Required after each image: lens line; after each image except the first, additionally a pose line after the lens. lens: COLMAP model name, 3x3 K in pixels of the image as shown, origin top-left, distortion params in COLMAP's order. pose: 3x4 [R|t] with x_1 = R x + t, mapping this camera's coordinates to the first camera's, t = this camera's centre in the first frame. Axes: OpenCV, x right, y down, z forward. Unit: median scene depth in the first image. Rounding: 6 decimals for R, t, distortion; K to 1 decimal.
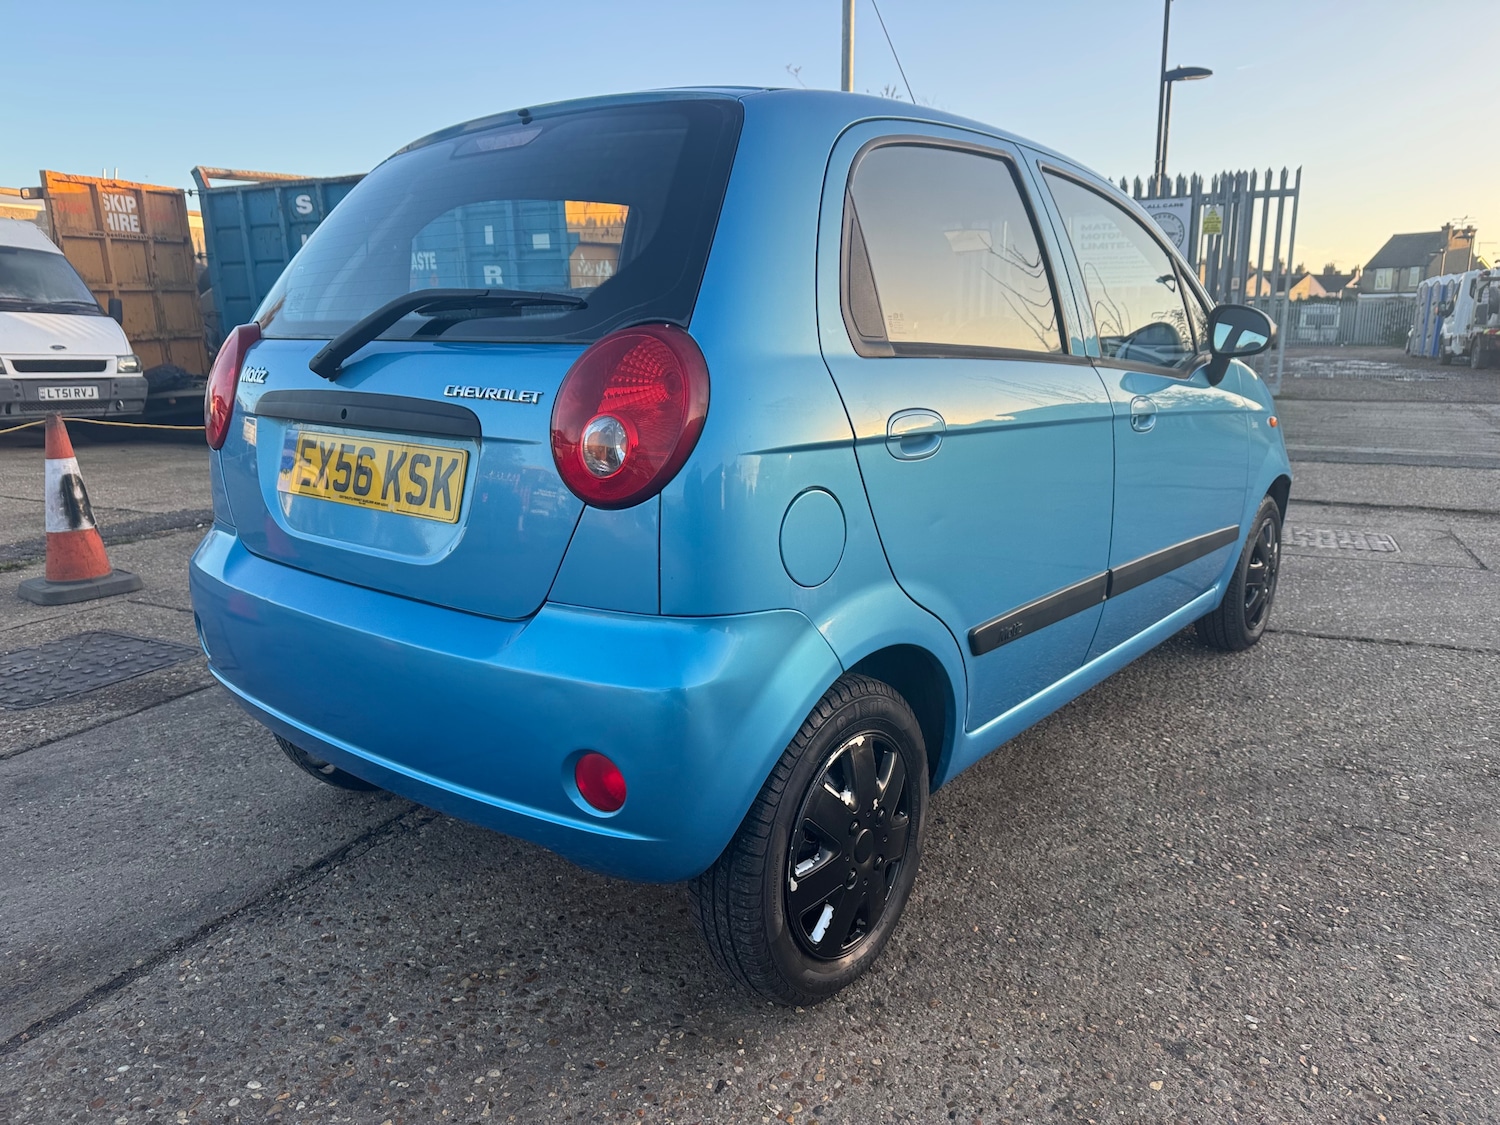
lens RADIAL K [[1056.0, 0, 782.3], [0, 1056.0, 566.9], [0, 0, 1]] dist [0.003635, -0.010962]
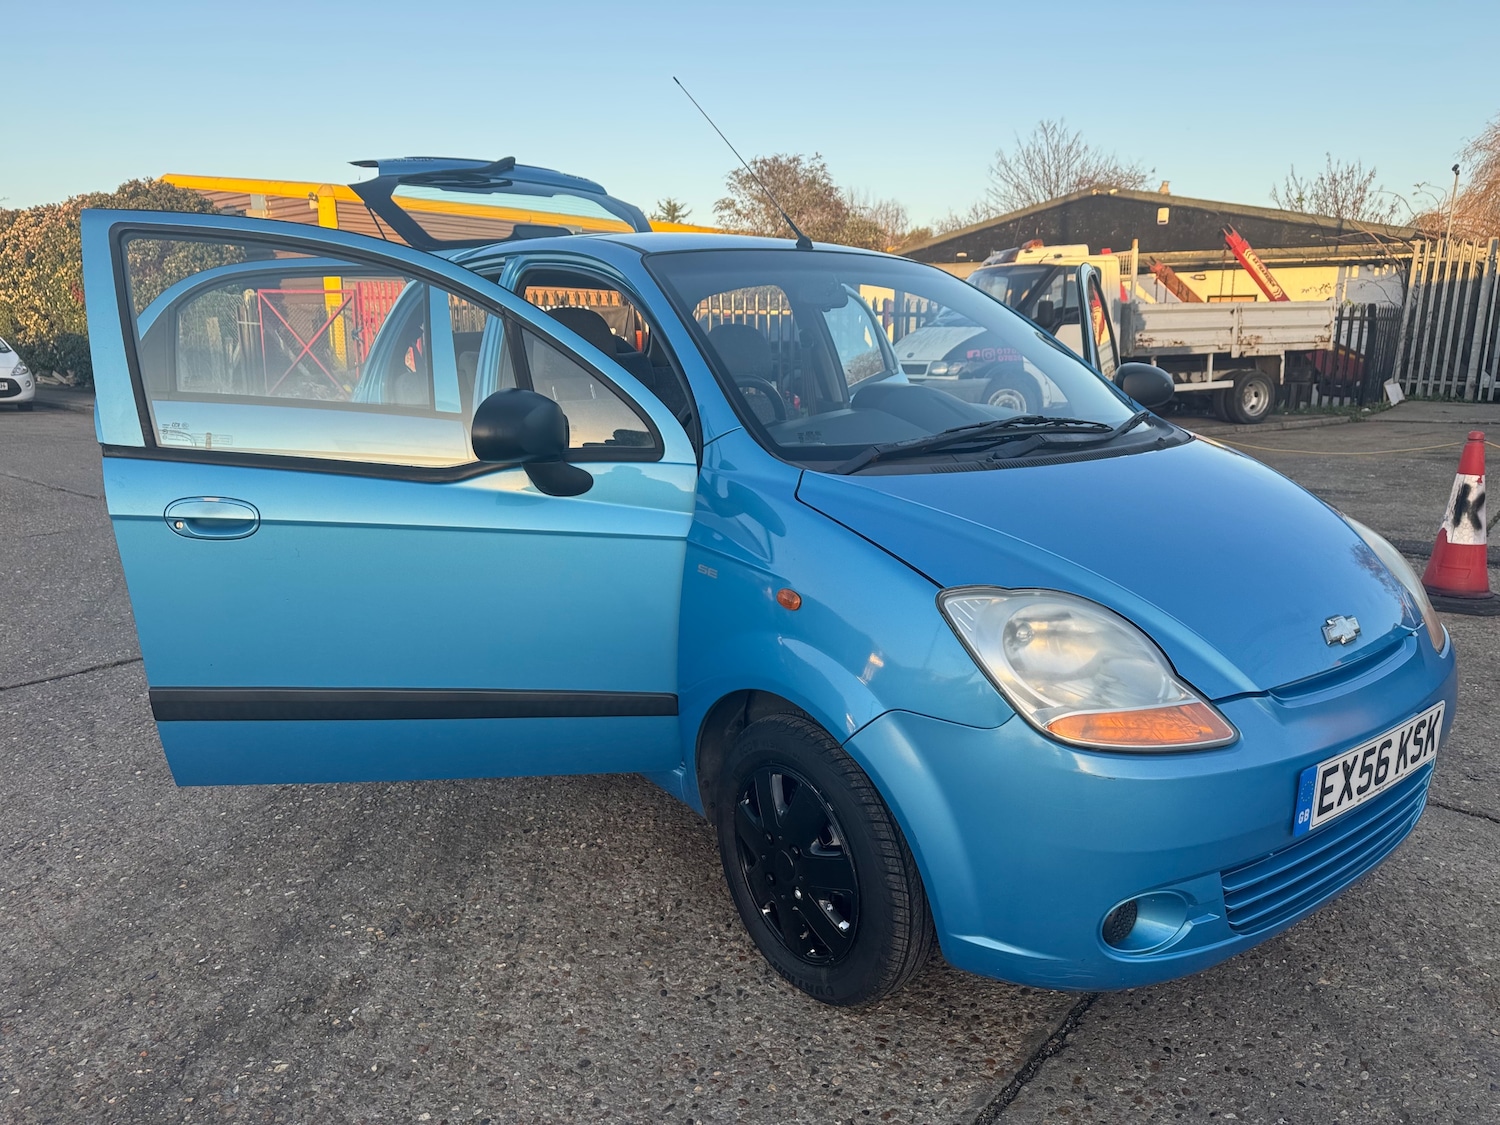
lens RADIAL K [[1048.5, 0, 749.5], [0, 1048.5, 560.3], [0, 0, 1]] dist [0.008641, -0.010581]
pose [[-0.257297, 0.202627, -0.944849, 1.170990], [-0.201273, 0.945087, 0.257488, -0.347331], [0.945139, 0.256424, -0.202384, 1.292850]]
